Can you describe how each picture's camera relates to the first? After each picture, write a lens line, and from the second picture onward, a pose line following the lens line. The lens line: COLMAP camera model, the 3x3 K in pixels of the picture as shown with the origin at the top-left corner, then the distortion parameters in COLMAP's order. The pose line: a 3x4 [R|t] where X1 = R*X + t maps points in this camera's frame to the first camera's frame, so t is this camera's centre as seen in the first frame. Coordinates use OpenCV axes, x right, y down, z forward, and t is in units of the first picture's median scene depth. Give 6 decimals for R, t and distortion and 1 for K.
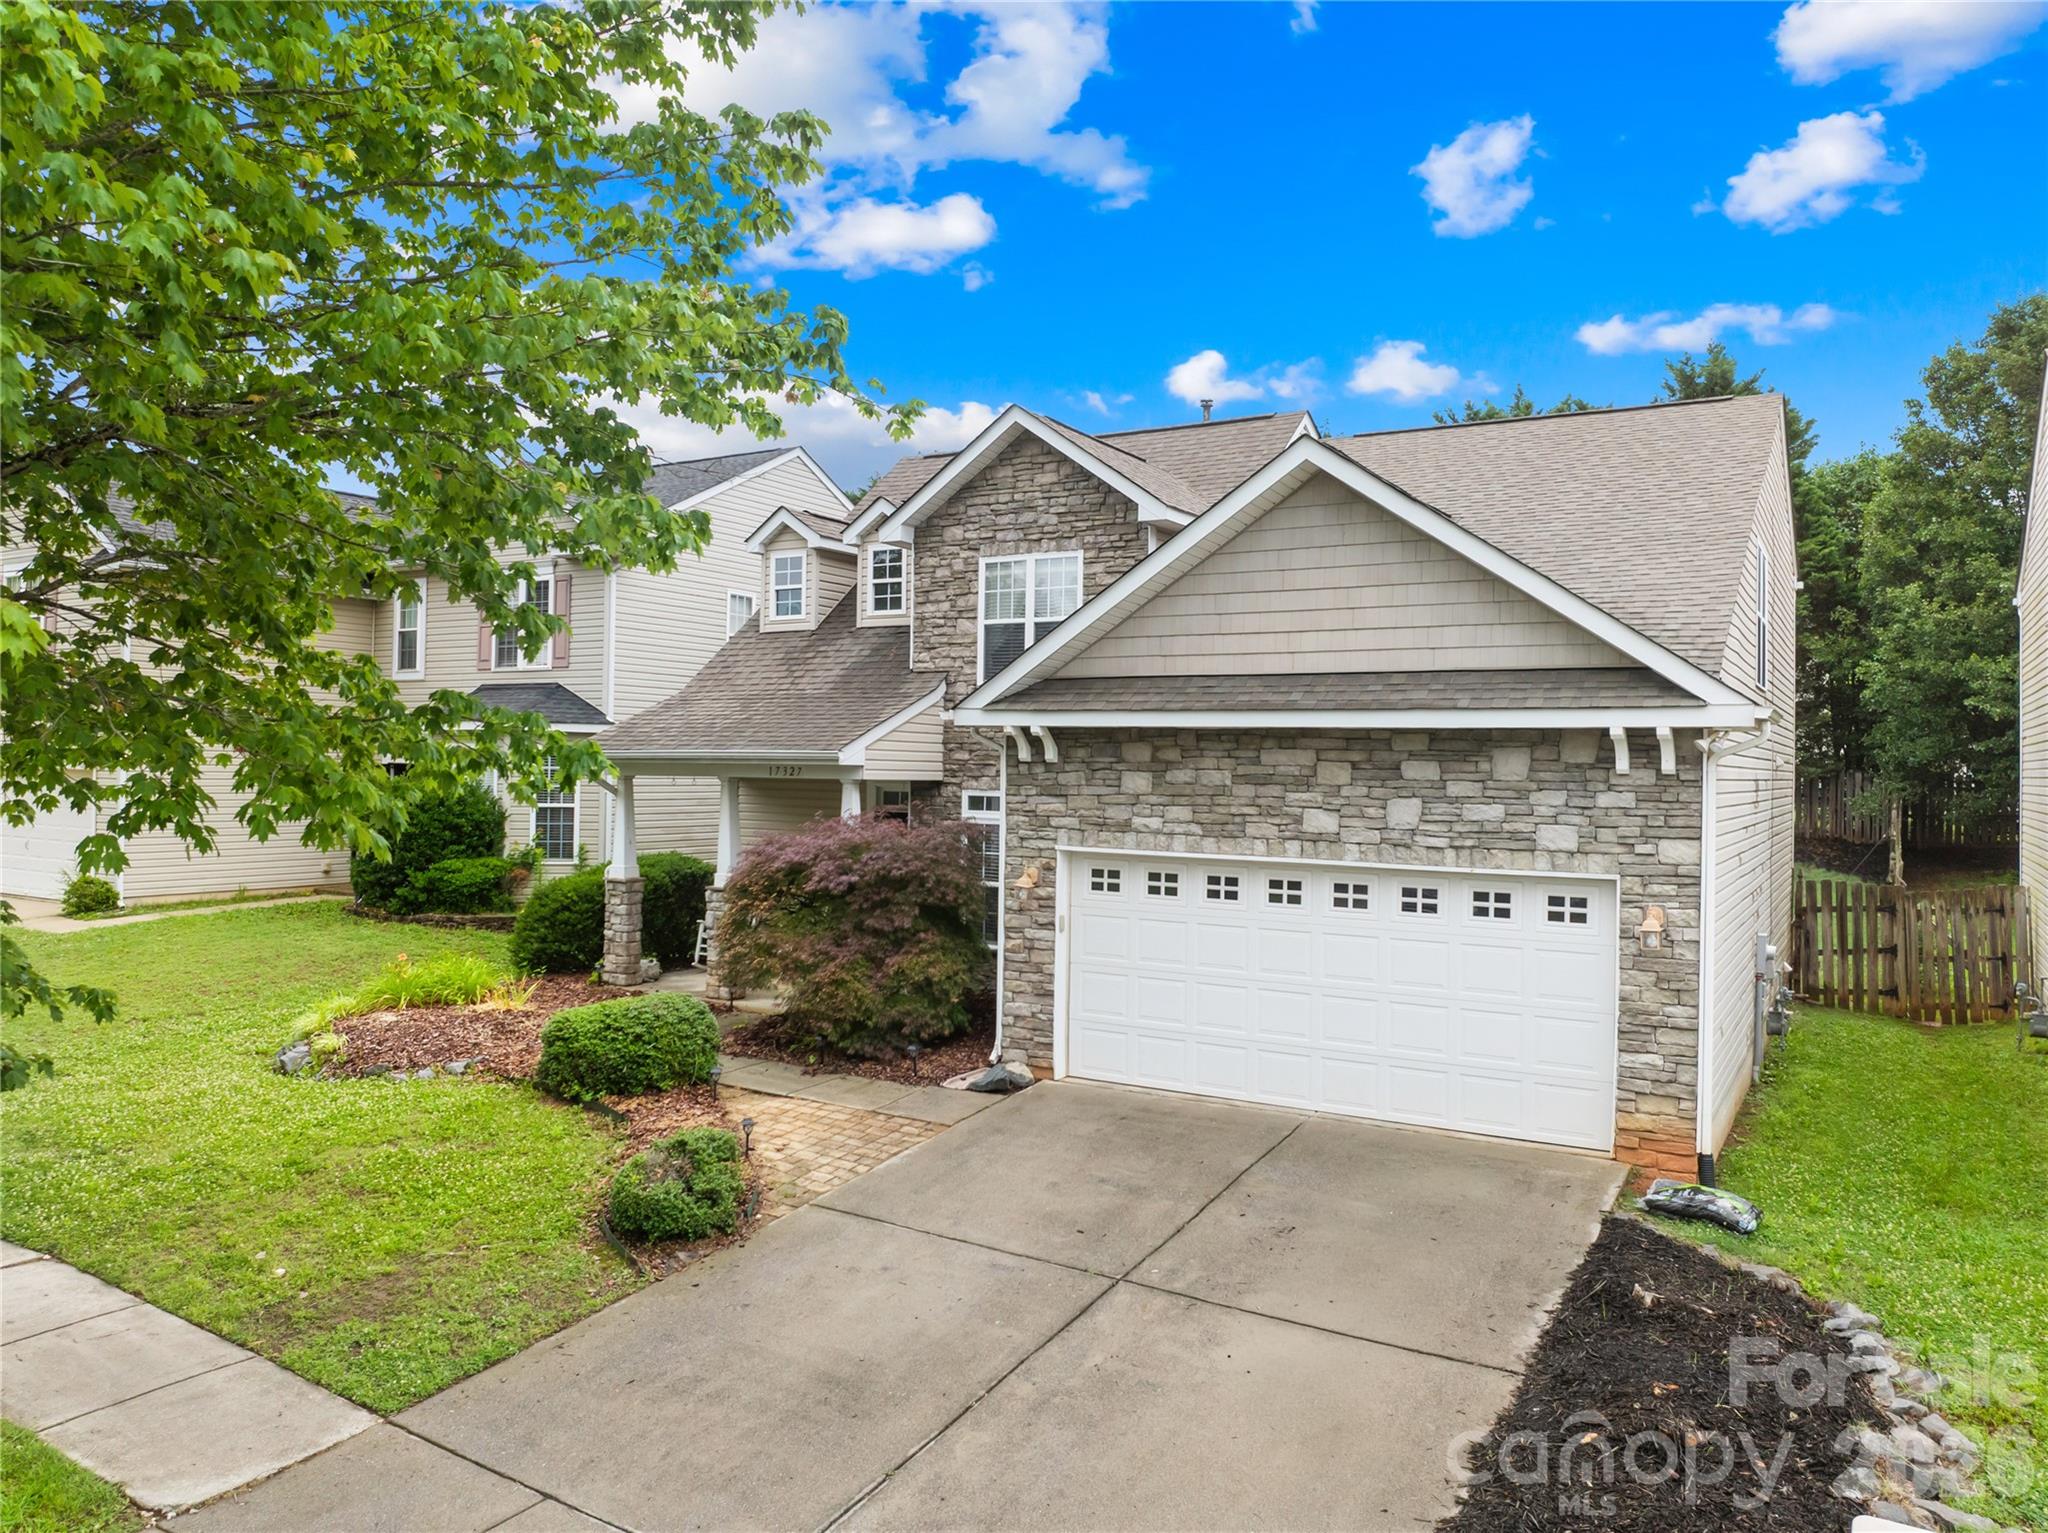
lens RADIAL K [[1425.5, 0, 1024.0], [0, 1425.5, 766.5], [0, 0, 1]] dist [-0.003071, -0.000514]
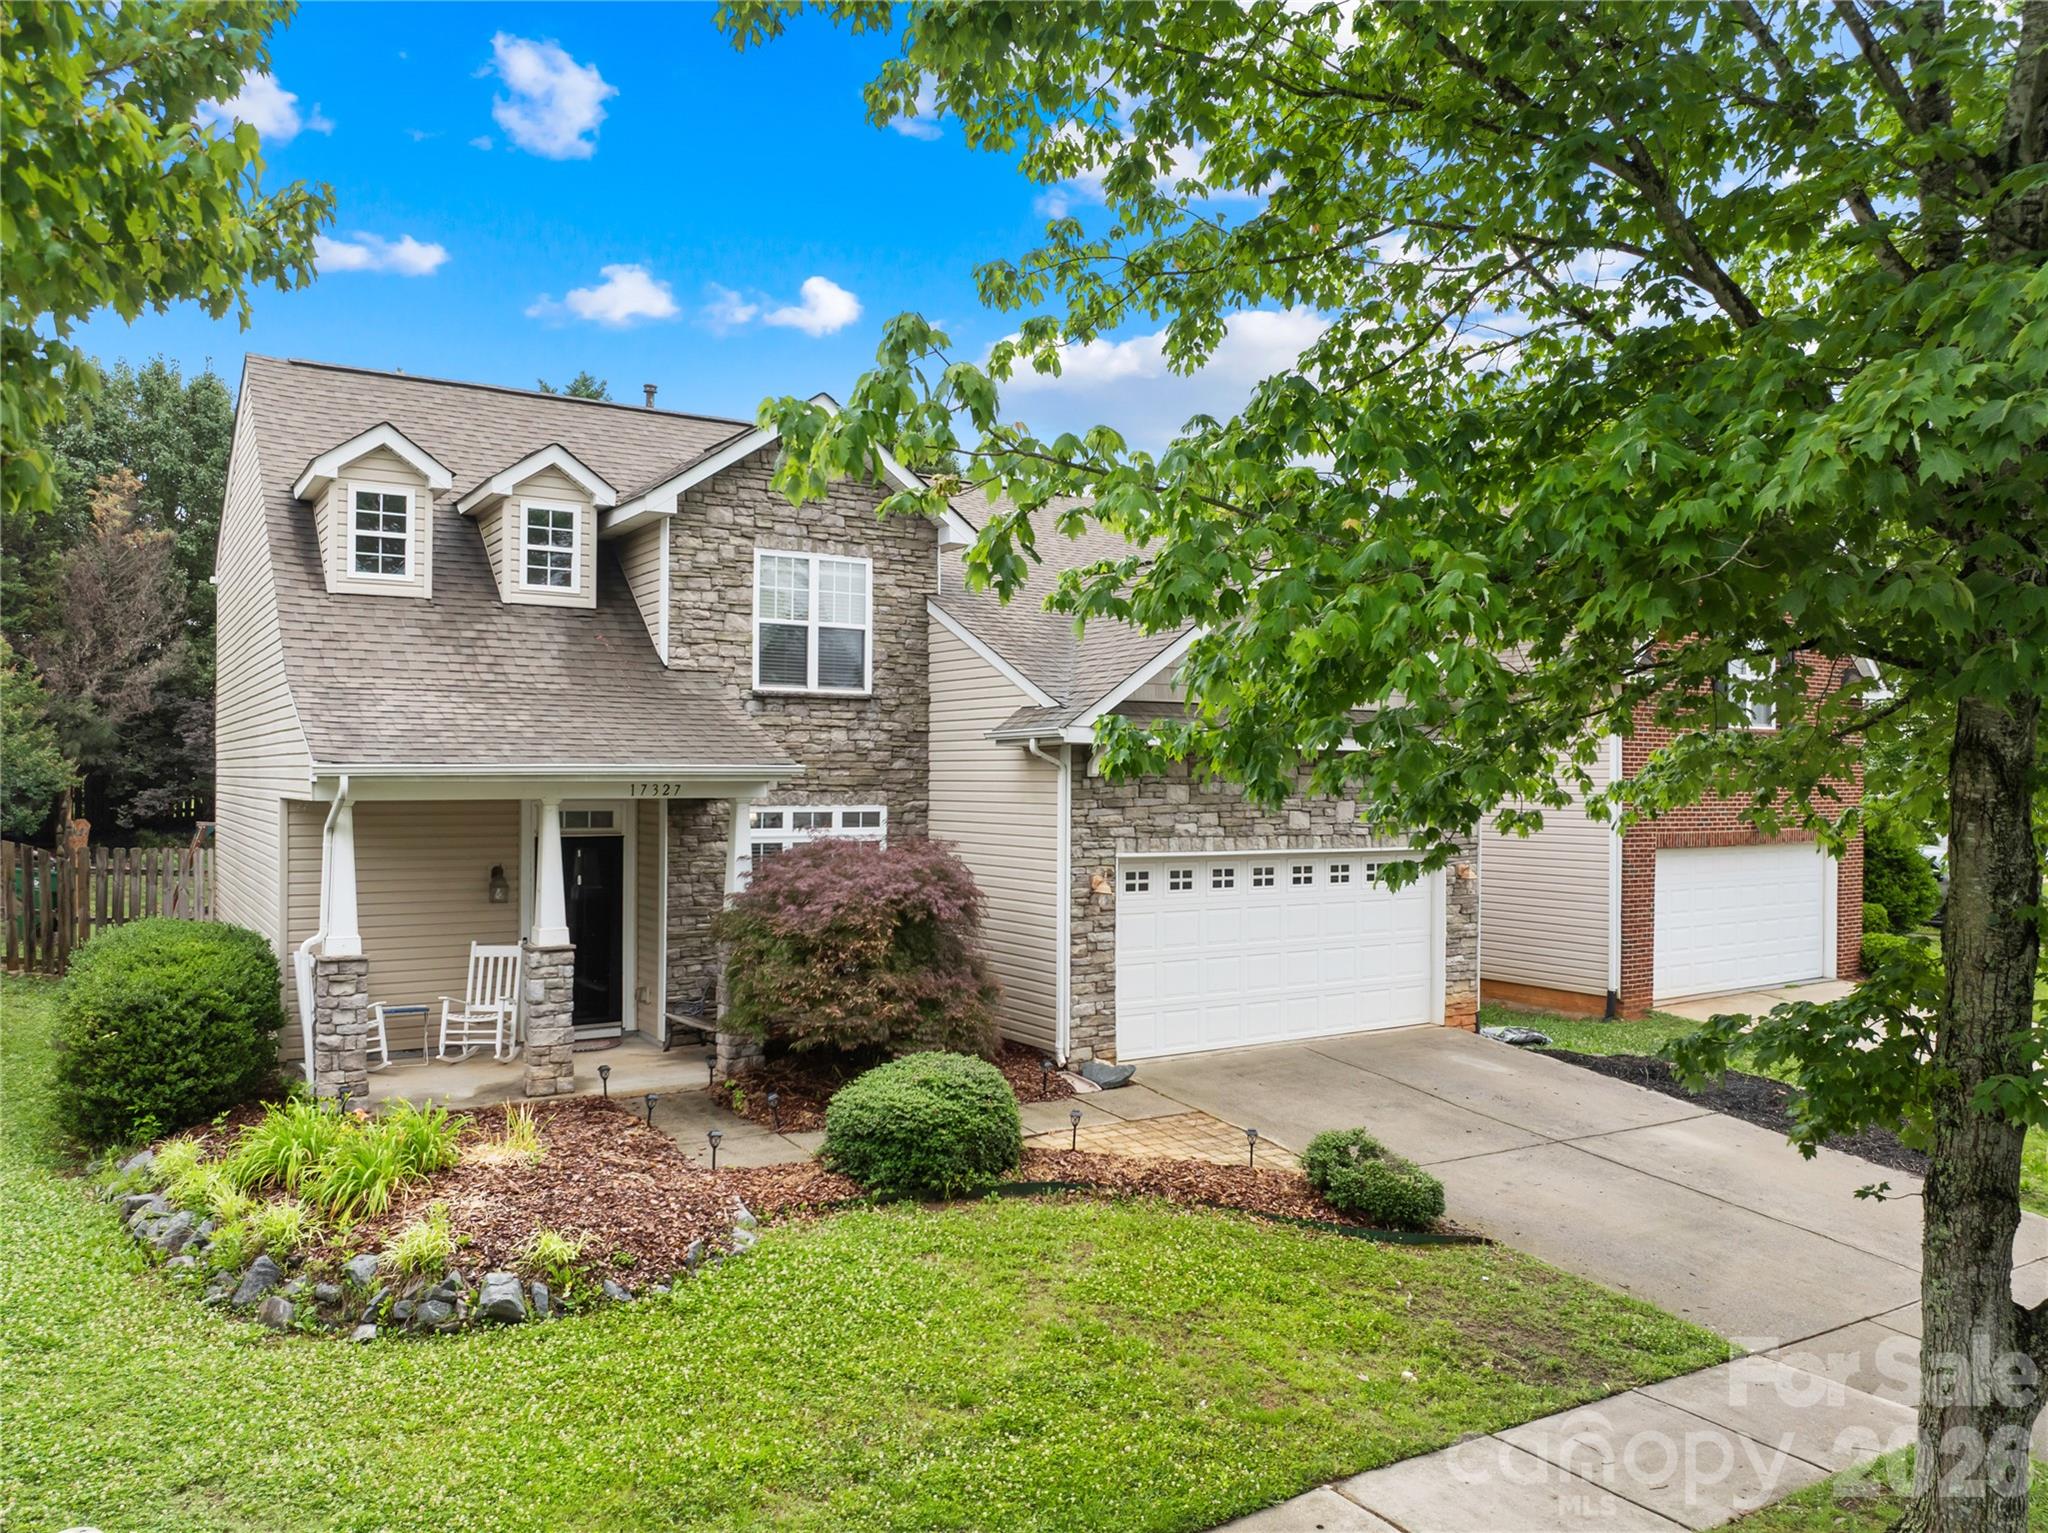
lens RADIAL K [[1495.2, 0, 1024.0], [0, 1495.2, 766.5], [0, 0, 1]] dist [0.028081, 0.000022]
pose [[0.446152, -0.008659, 0.894915, -0.840668], [0.000766, 0.999957, 0.009294, -0.017962], [-0.894957, -0.003461, 0.446139, 0.445880]]
